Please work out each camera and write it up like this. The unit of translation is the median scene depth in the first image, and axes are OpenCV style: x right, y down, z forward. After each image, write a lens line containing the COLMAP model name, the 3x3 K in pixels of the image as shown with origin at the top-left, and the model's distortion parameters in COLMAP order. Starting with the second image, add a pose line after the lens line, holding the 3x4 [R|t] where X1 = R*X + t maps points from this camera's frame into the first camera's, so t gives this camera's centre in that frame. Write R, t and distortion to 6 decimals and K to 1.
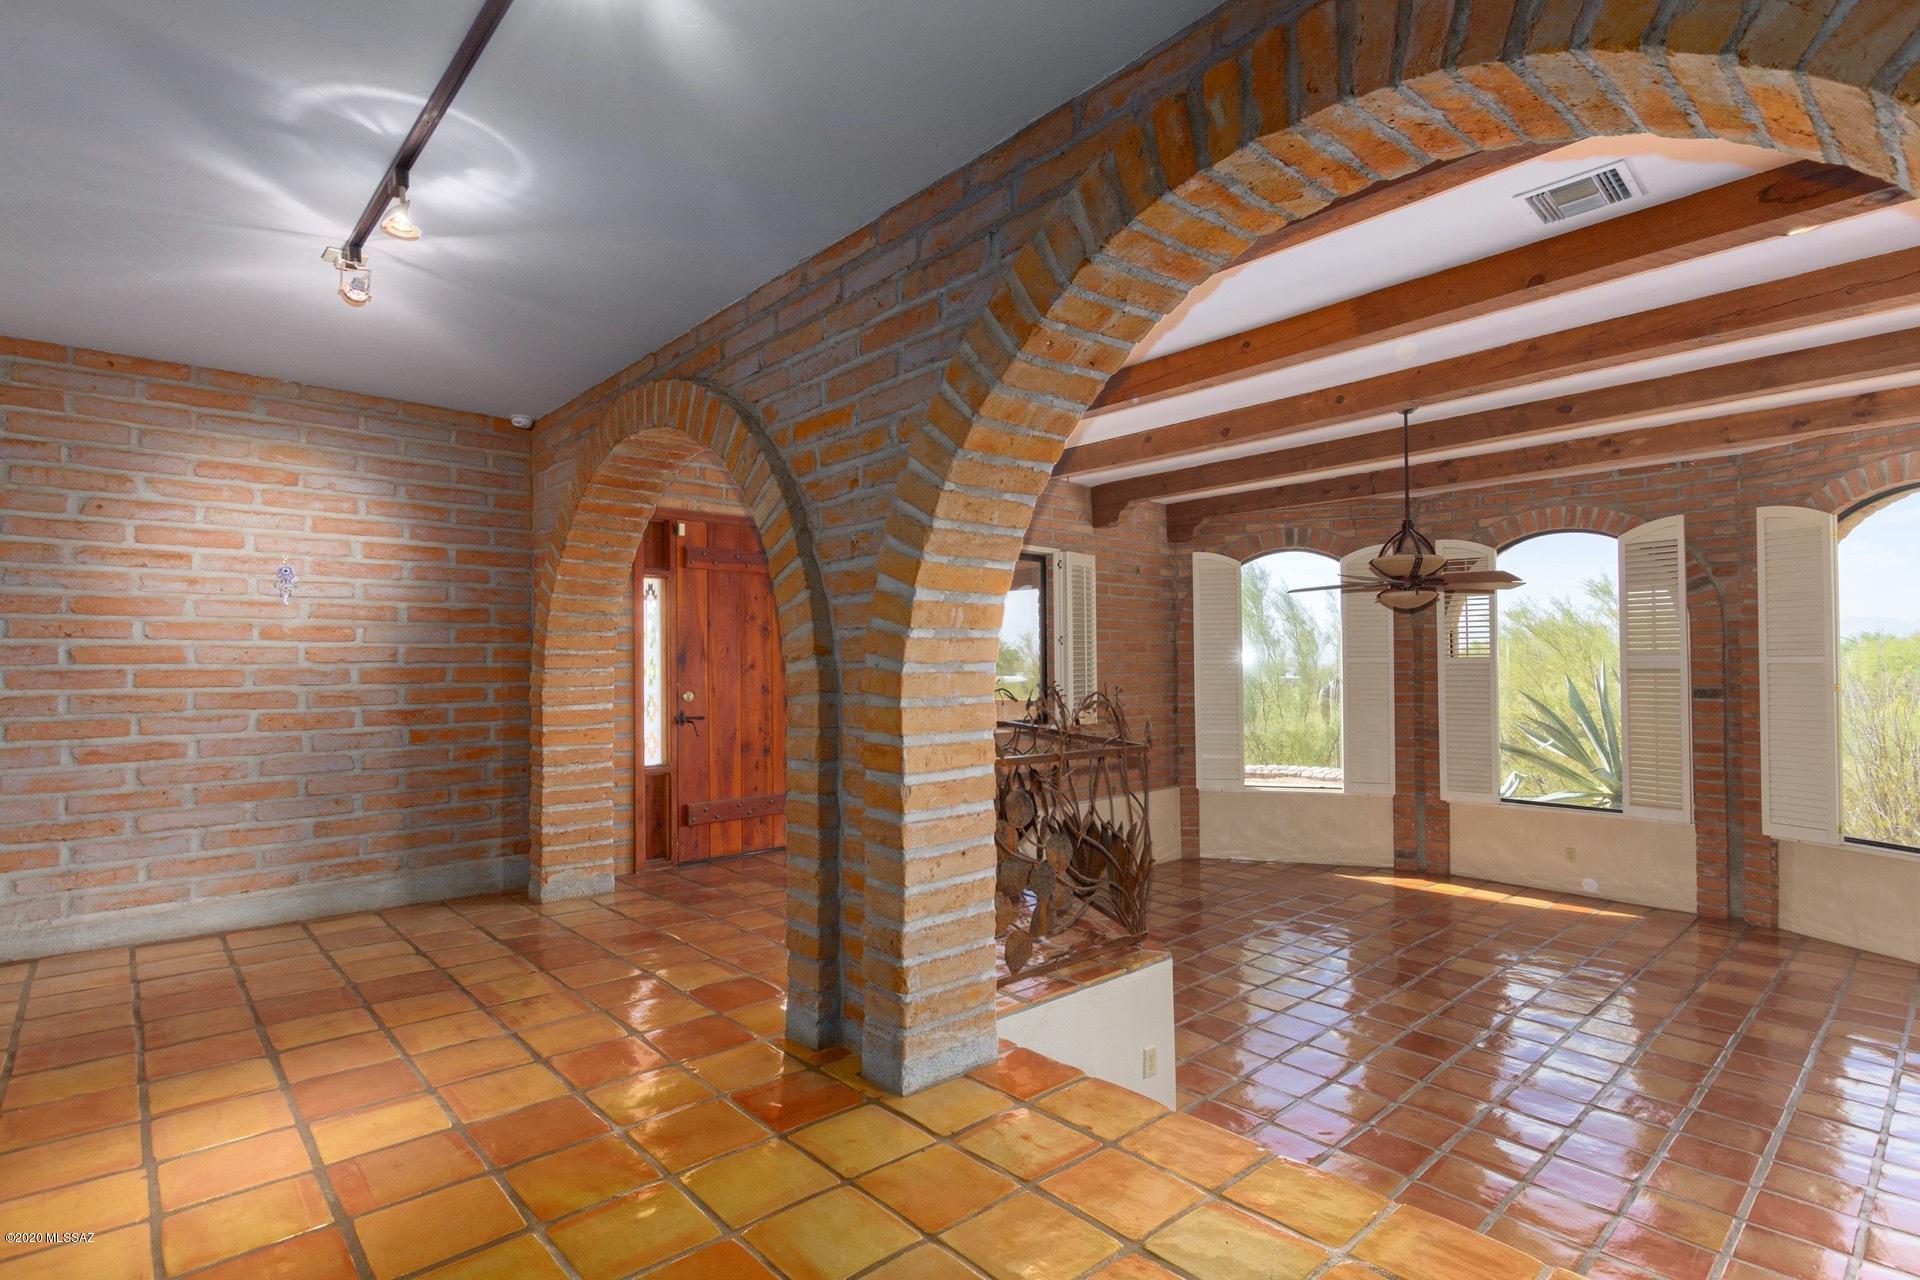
lens RADIAL K [[928.1, 0, 961.6], [0, 928.1, 650.0], [0, 0, 1]] dist [0.013294, 0.000204]
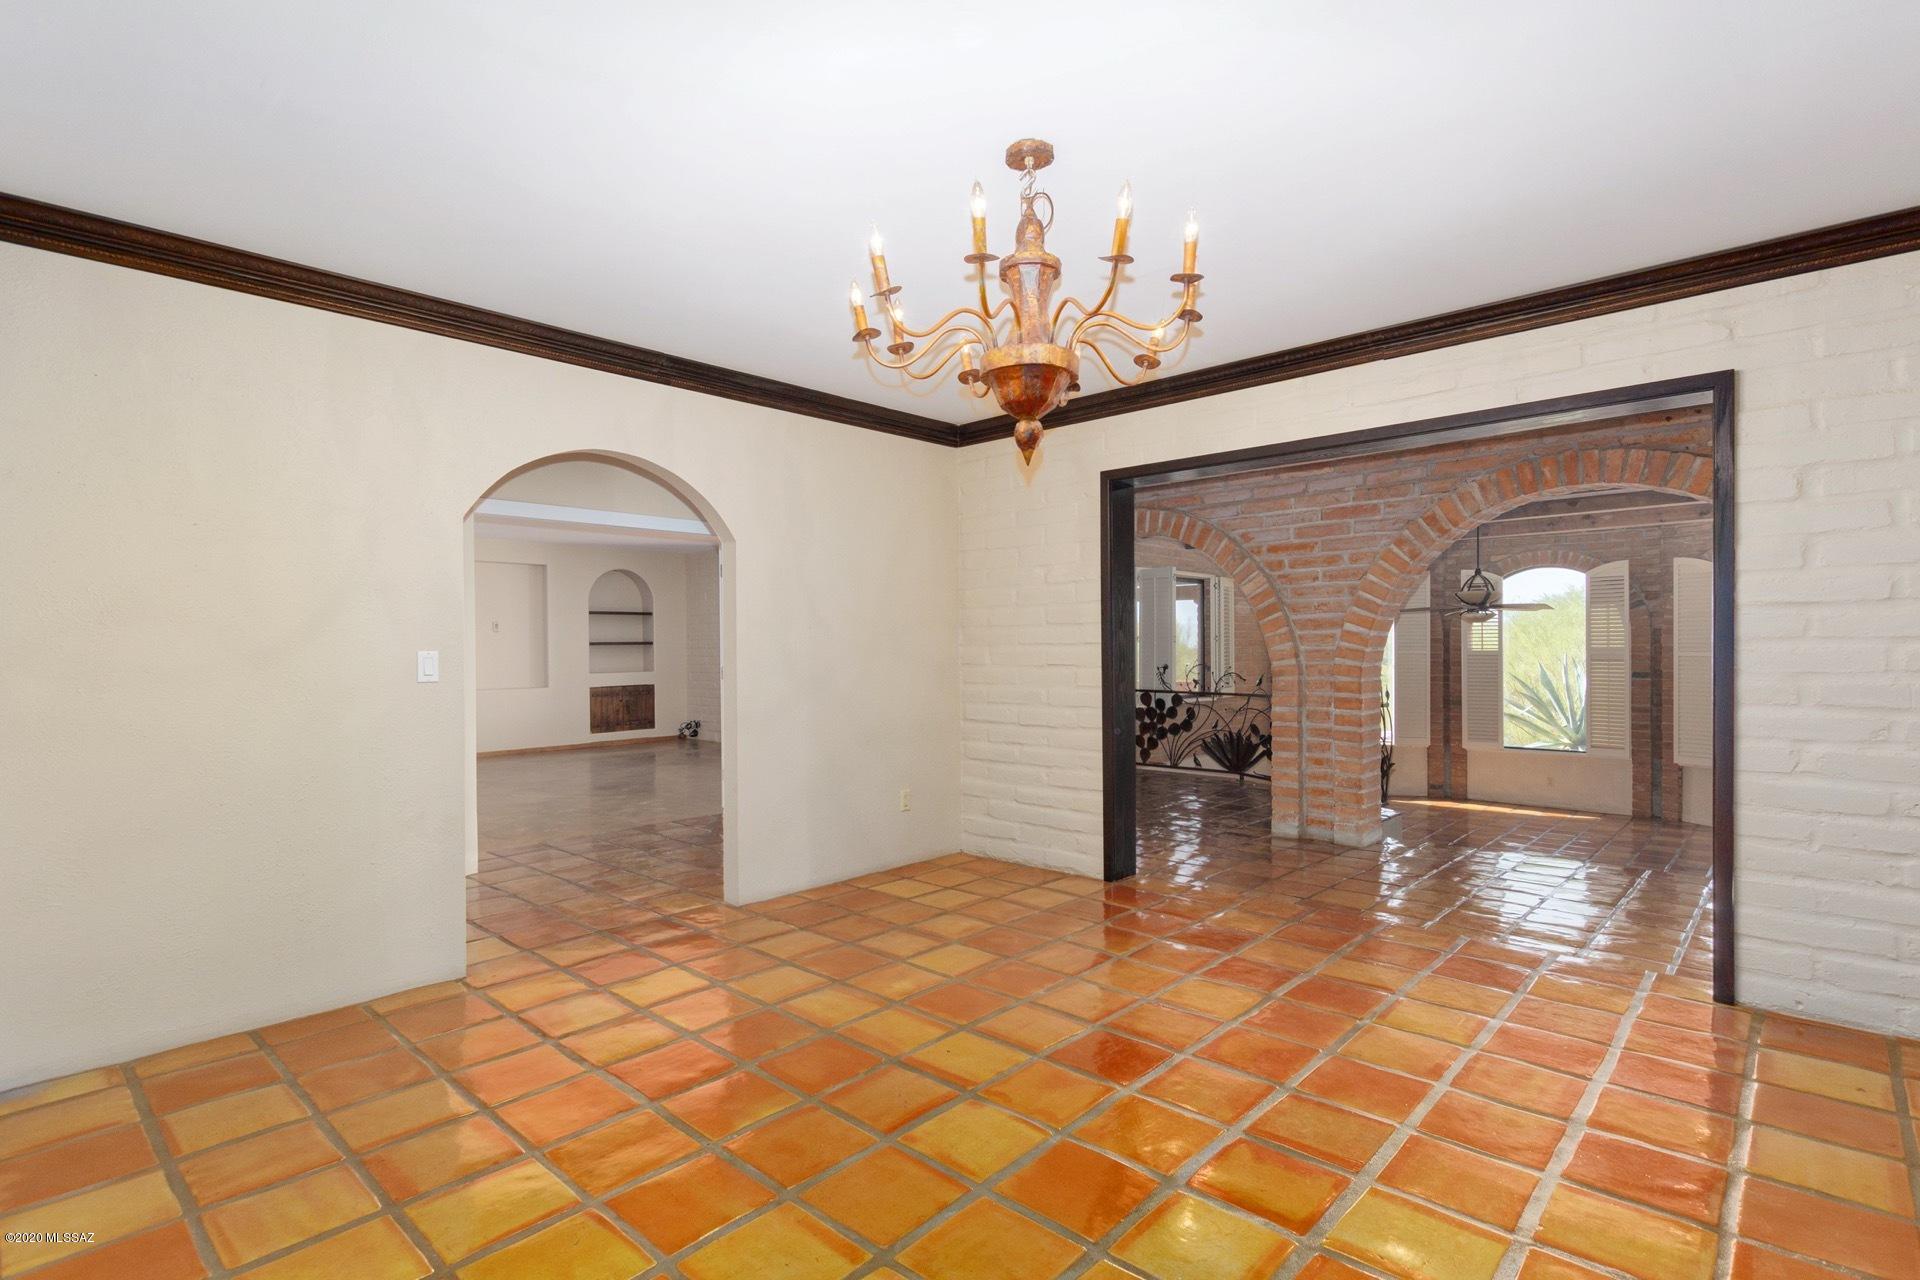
lens RADIAL K [[913.9, 0, 959.2], [0, 913.9, 651.4], [0, 0, 1]] dist [0.017089, -0.009551]
pose [[0.997008, 0.001670, 0.077280, -0.453431], [-0.003271, 0.999783, 0.020587, -0.020697], [-0.077229, -0.020778, 0.996797, -0.438681]]
